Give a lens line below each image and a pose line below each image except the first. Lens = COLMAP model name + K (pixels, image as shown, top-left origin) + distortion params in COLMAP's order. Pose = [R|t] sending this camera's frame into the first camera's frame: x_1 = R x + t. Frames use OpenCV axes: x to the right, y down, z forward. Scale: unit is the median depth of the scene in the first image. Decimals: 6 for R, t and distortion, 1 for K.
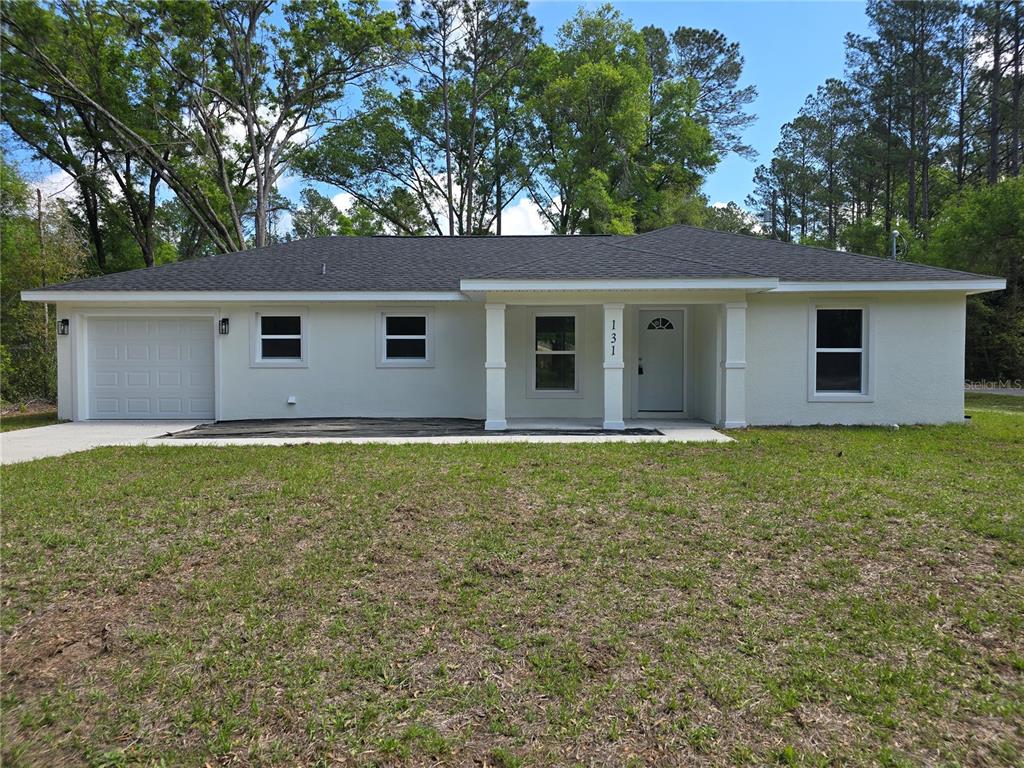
lens RADIAL K [[685.5, 0, 512.2], [0, 685.5, 379.2], [0, 0, 1]] dist [0.049972, -0.035682]
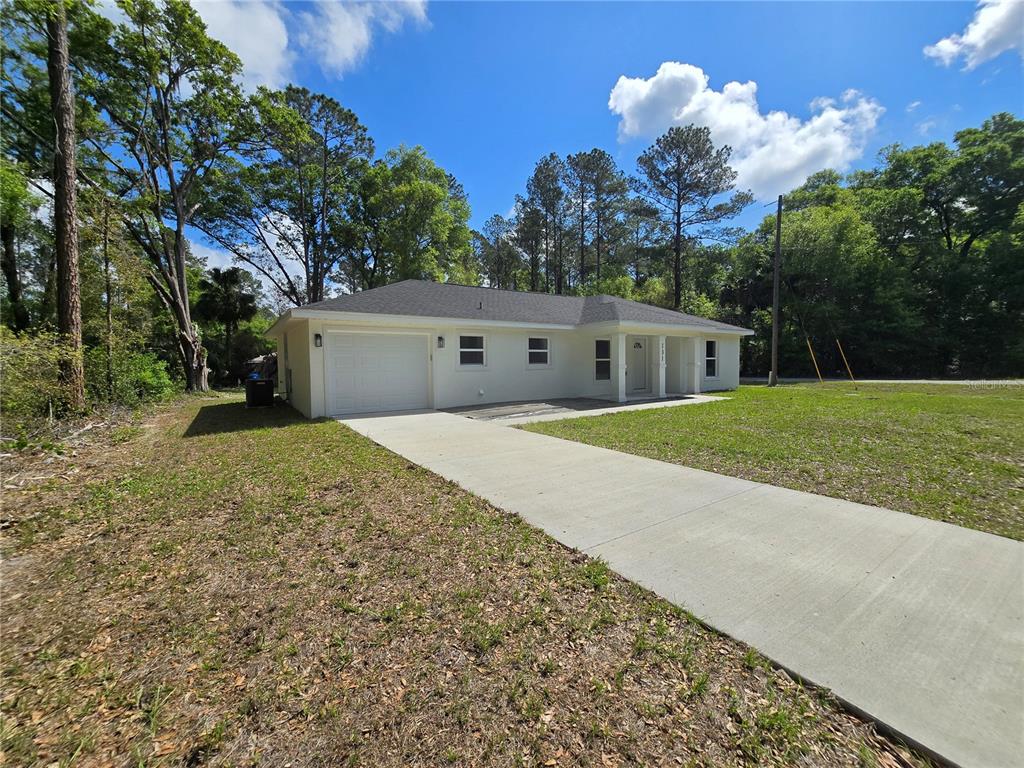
lens RADIAL K [[418.4, 0, 511.3], [0, 418.4, 382.5], [0, 0, 1]] dist [-0.002916, 0.000216]
pose [[0.821089, -0.034208, 0.569775, -0.293306], [0.025729, 0.999406, 0.022924, -0.003767], [-0.570221, -0.004163, 0.821481, 0.079055]]
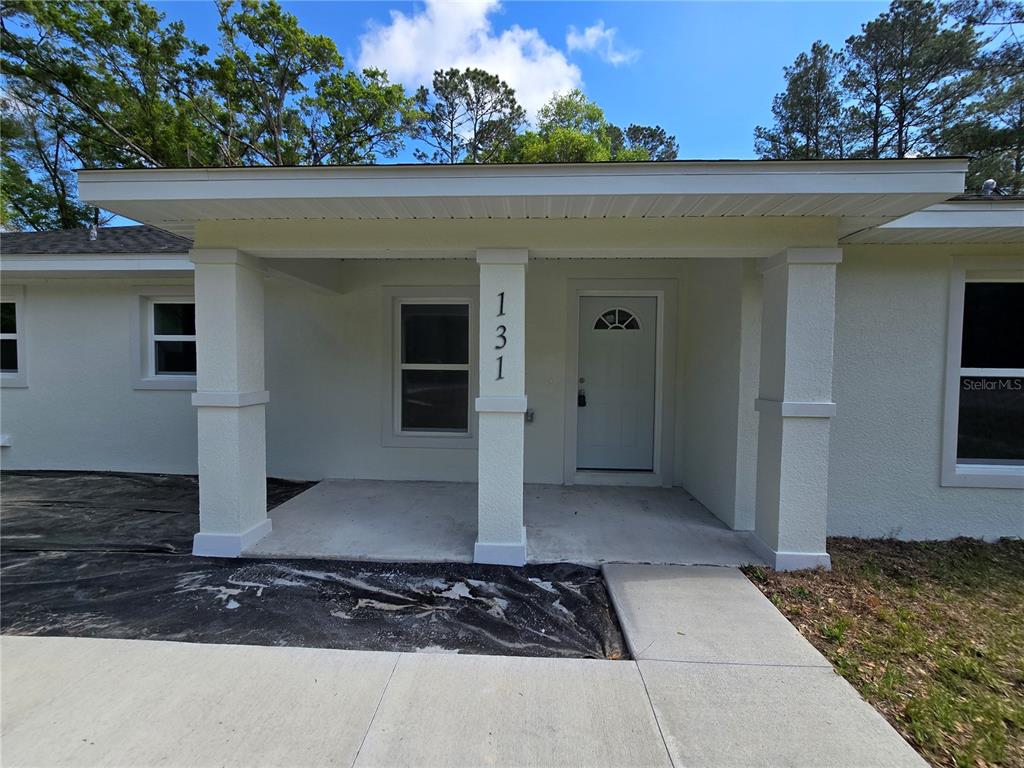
lens RADIAL K [[422.7, 0, 513.0], [0, 422.7, 379.2], [0, 0, 1]] dist [-0.003406, 0.000303]
pose [[0.999621, 0.012188, -0.024674, 0.051466], [-0.012047, 0.999910, 0.005836, -0.011756], [0.024743, -0.005536, 0.999679, 0.239697]]
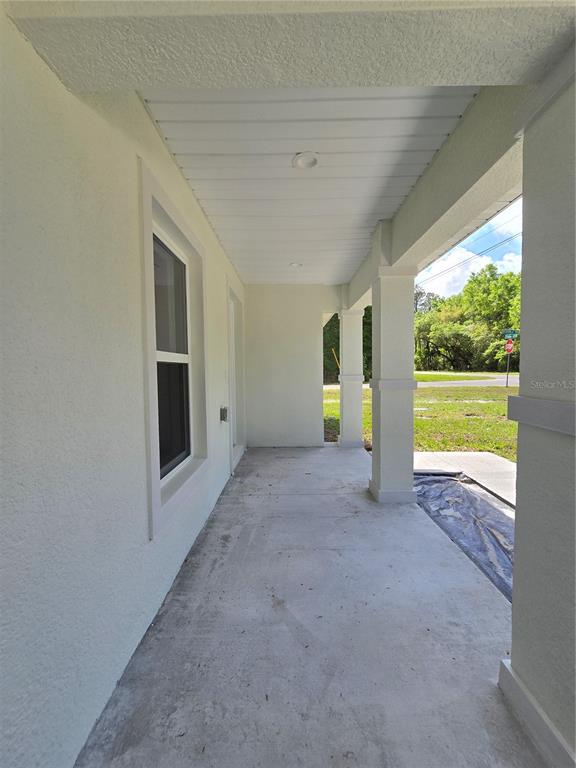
lens RADIAL K [[317.0, 0, 287.0], [0, 317.0, 382.7], [0, 0, 1]] dist [-0.003406, 0.000303]
pose [[-0.021722, -0.046104, 0.998700, -0.034771], [0.043661, 0.997939, 0.047019, -0.012405], [-0.998810, 0.044626, -0.019665, 0.351781]]
